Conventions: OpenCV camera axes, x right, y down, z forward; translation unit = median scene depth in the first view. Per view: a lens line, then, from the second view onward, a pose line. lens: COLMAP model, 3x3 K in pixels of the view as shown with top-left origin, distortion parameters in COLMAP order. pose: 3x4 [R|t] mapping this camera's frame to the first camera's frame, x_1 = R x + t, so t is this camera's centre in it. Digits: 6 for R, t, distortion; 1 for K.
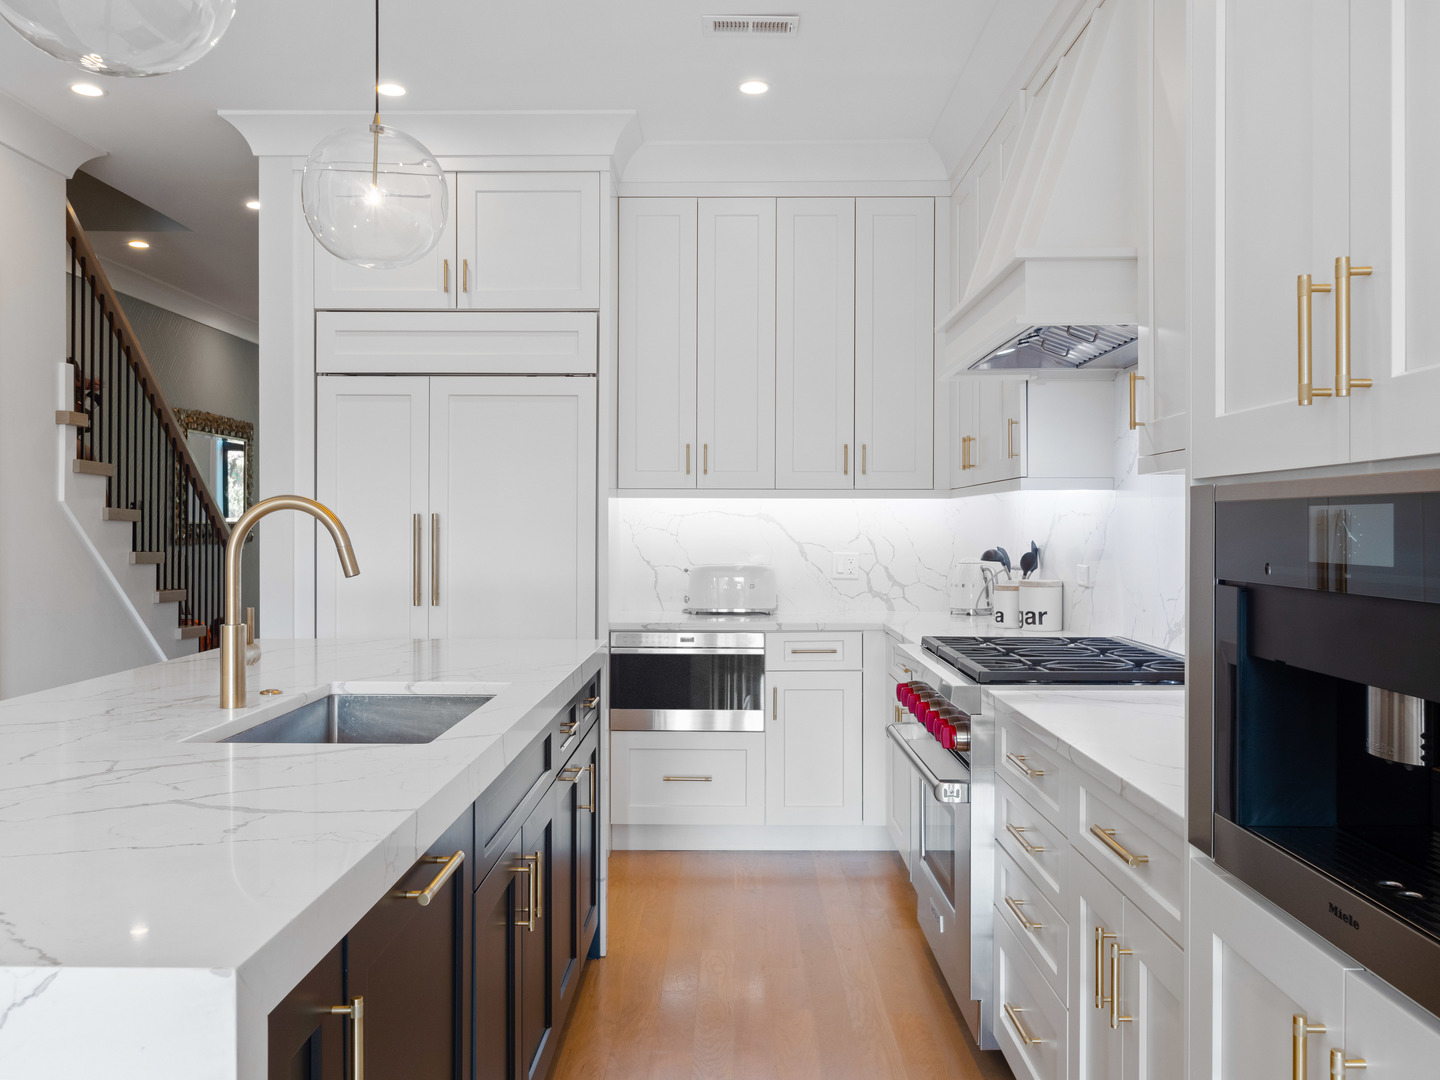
lens RADIAL K [[1175.7, 0, 719.1], [0, 1175.7, 535.0], [0, 0, 1]] dist [-0.007980, 0.000792]
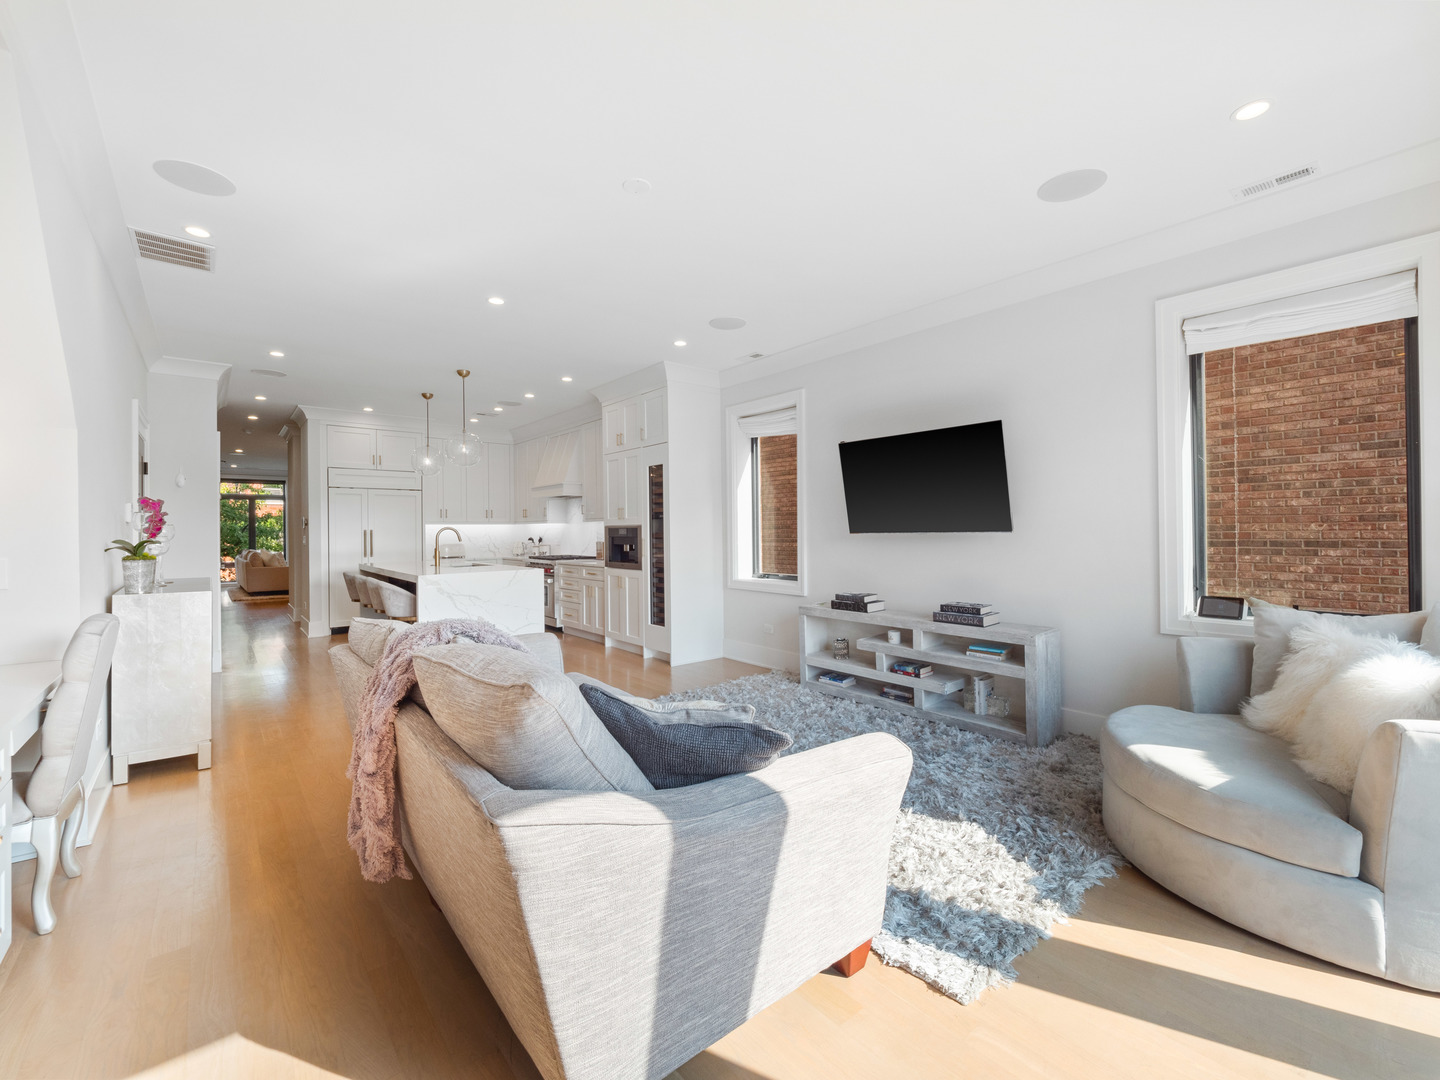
lens RADIAL K [[605.8, 0, 714.7], [0, 605.8, 531.2], [0, 0, 1]] dist [0.003819, -0.006632]
pose [[0.762750, -0.008708, 0.646634, -0.617731], [0.015200, 0.999875, -0.004464, 0.009114], [-0.646514, 0.013234, 0.762787, -0.972888]]
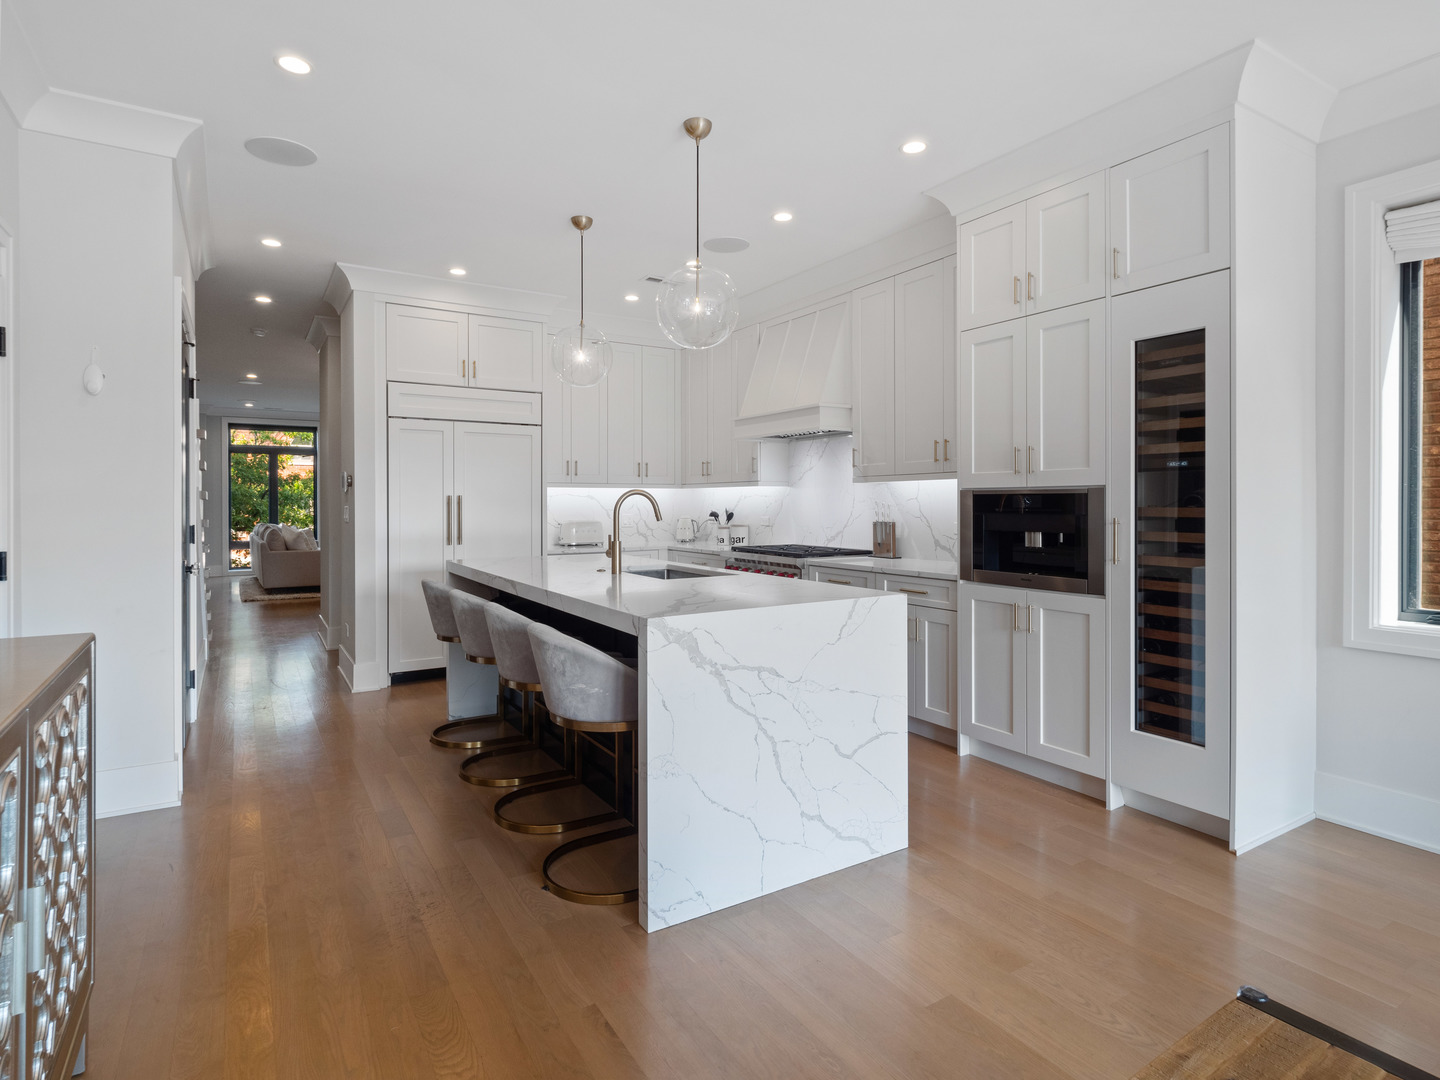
lens RADIAL K [[765.5, 0, 711.8], [0, 765.5, 506.3], [0, 0, 1]] dist [0.001036, 0.000583]
pose [[0.845473, -0.006313, 0.533981, -0.552719], [0.007603, 0.999971, -0.000216, 0.002456], [-0.533965, 0.004243, 0.845496, -0.244253]]
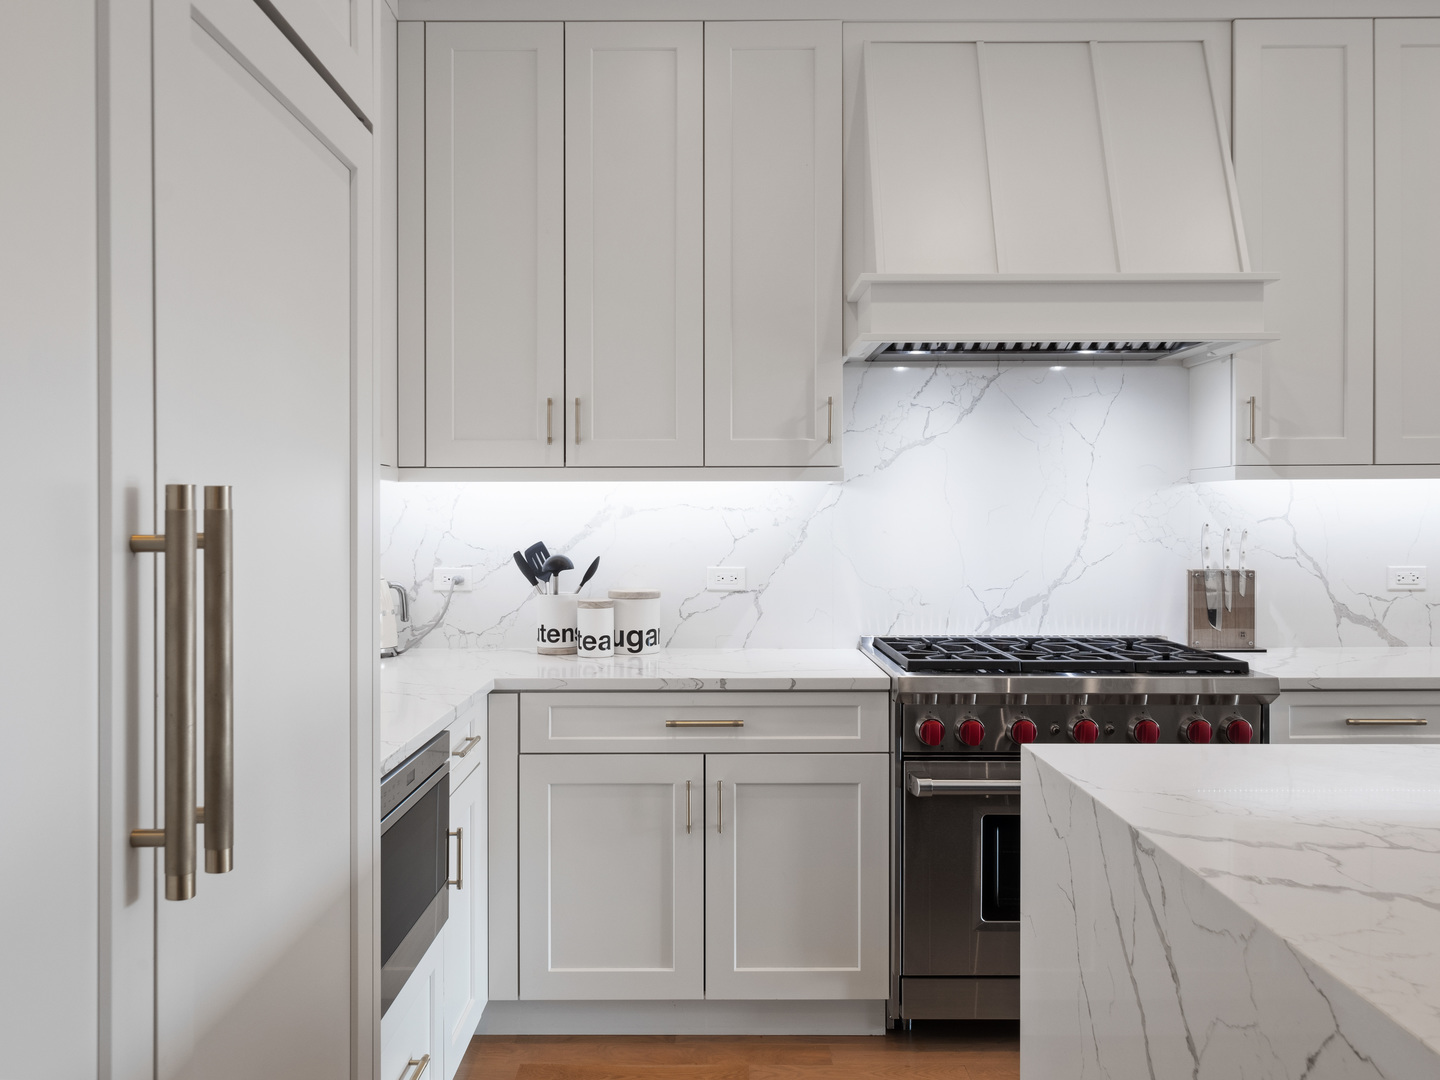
lens RADIAL K [[1218.1, 0, 698.8], [0, 1218.1, 518.1], [0, 0, 1]] dist [-0.005013, -0.004113]
pose [[-0.000945, 0.001018, 0.999999, -0.526403], [0.010521, 0.999944, -0.001008, -0.009023], [-0.999944, 0.010520, -0.000956, 0.897367]]
